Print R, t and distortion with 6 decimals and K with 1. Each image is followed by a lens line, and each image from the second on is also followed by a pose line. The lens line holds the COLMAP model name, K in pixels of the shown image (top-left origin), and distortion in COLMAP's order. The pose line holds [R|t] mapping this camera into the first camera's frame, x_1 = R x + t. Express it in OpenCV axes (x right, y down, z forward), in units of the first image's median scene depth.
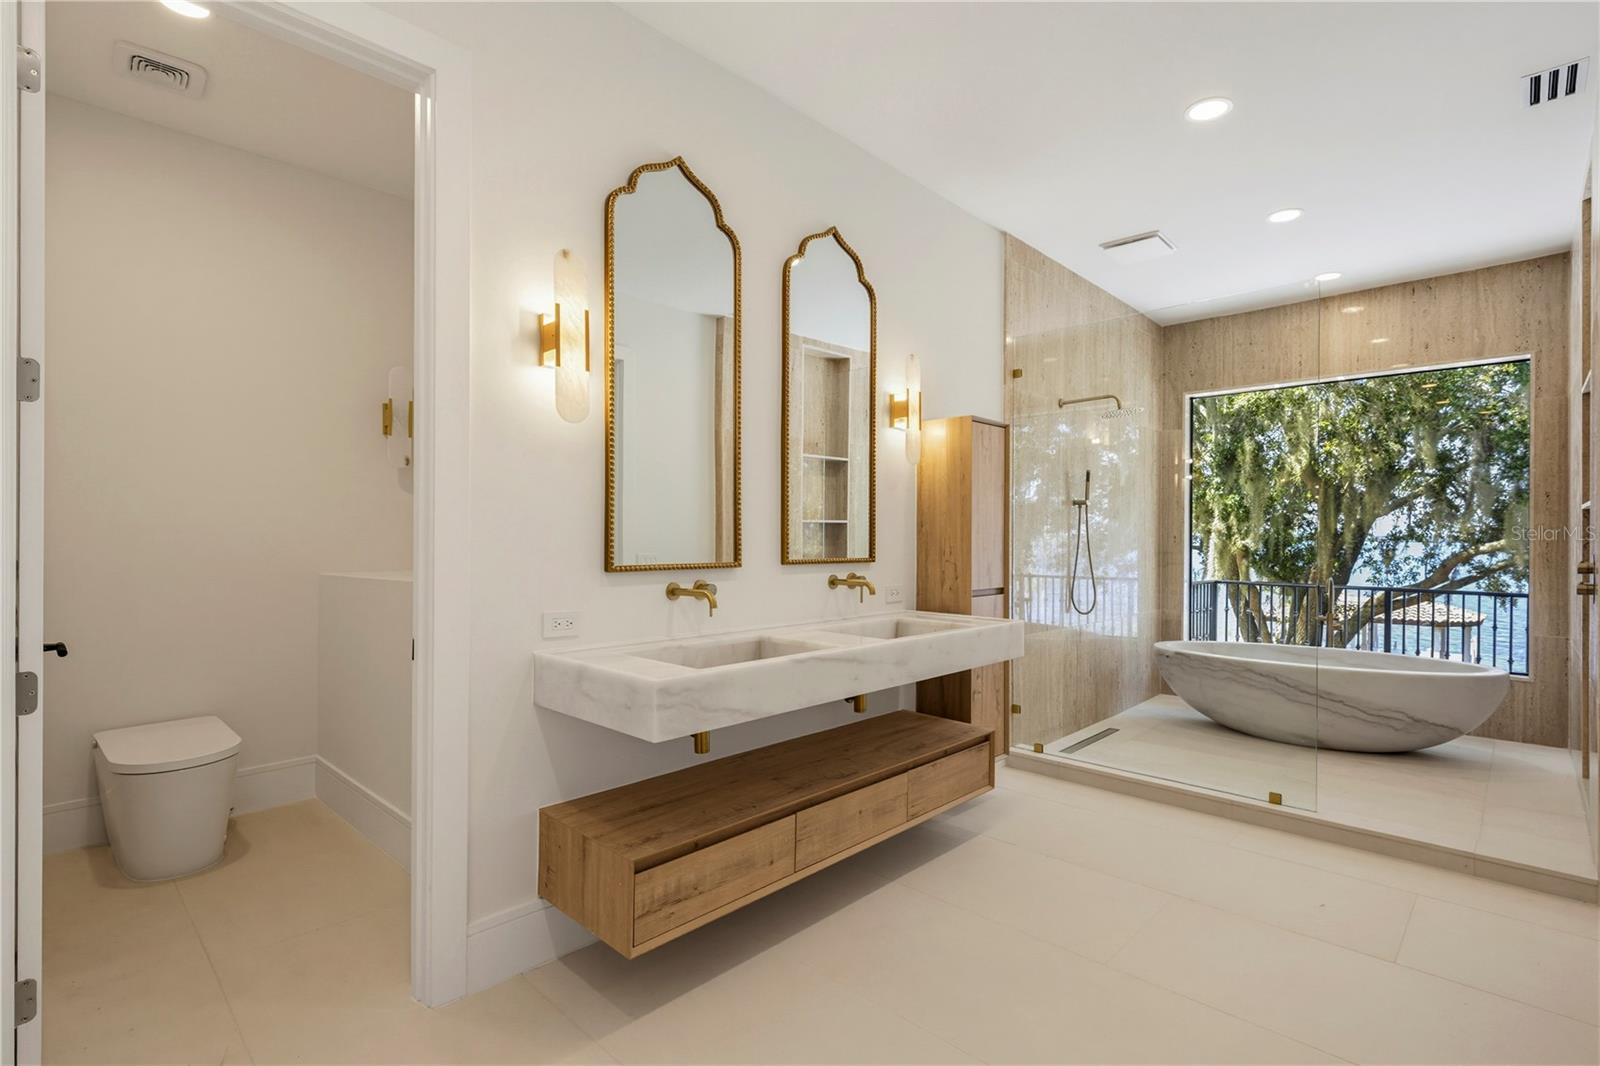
lens RADIAL K [[767.9, 0, 800.0], [0, 767.9, 533.0], [0, 0, 1]] dist [0.000176, 0.000020]
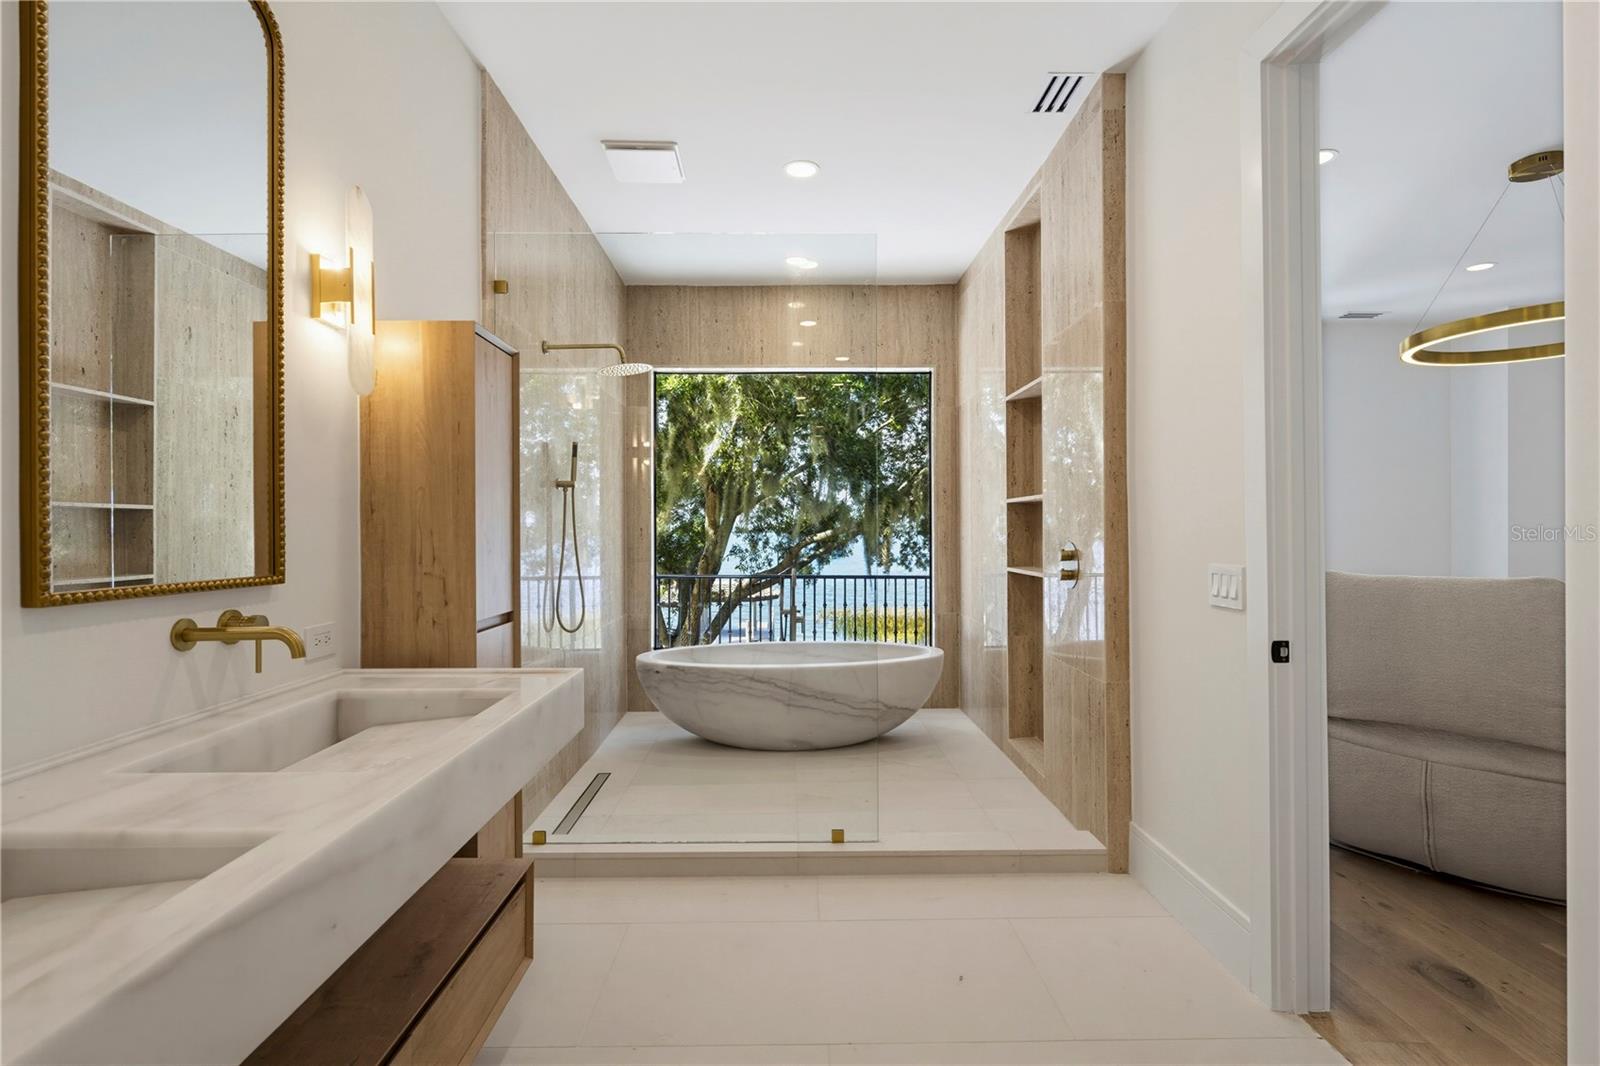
lens RADIAL K [[785.6, 0, 800.0], [0, 785.6, 533.0], [0, 0, 1]] dist [-0.004653, -0.000872]
pose [[0.708137, -0.009017, 0.706017, -0.017928], [0.003105, 0.999949, 0.009657, 0.001079], [-0.706068, -0.004646, 0.708129, 0.339055]]
